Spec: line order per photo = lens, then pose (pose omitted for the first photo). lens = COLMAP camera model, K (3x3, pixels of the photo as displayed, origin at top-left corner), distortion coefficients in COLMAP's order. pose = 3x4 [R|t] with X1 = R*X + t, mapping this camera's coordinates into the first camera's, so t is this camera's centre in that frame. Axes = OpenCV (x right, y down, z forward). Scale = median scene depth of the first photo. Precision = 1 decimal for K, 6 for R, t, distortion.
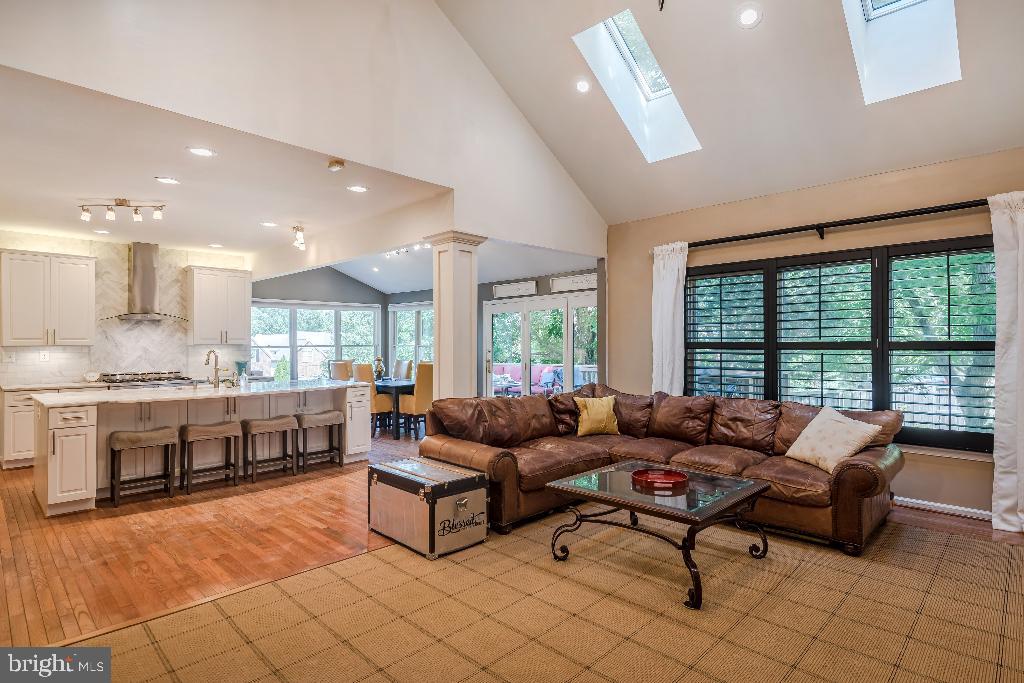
lens RADIAL K [[526.6, 0, 515.6], [0, 526.6, 342.9], [0, 0, 1]] dist [0.007763, -0.000513]
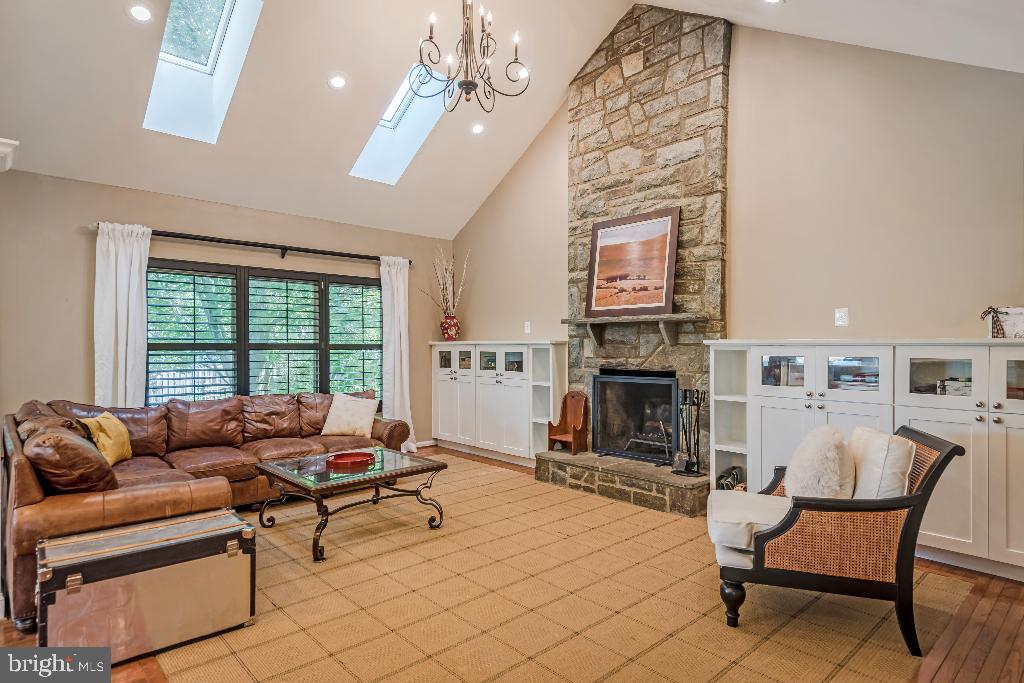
lens RADIAL K [[564.6, 0, 516.4], [0, 564.6, 341.8], [0, 0, 1]] dist [0.006302, -0.000133]
pose [[0.044022, 0.009867, 0.998982, -0.673988], [-0.003136, 0.999948, -0.009738, 0.004952], [-0.999026, -0.002704, 0.044051, 0.404449]]
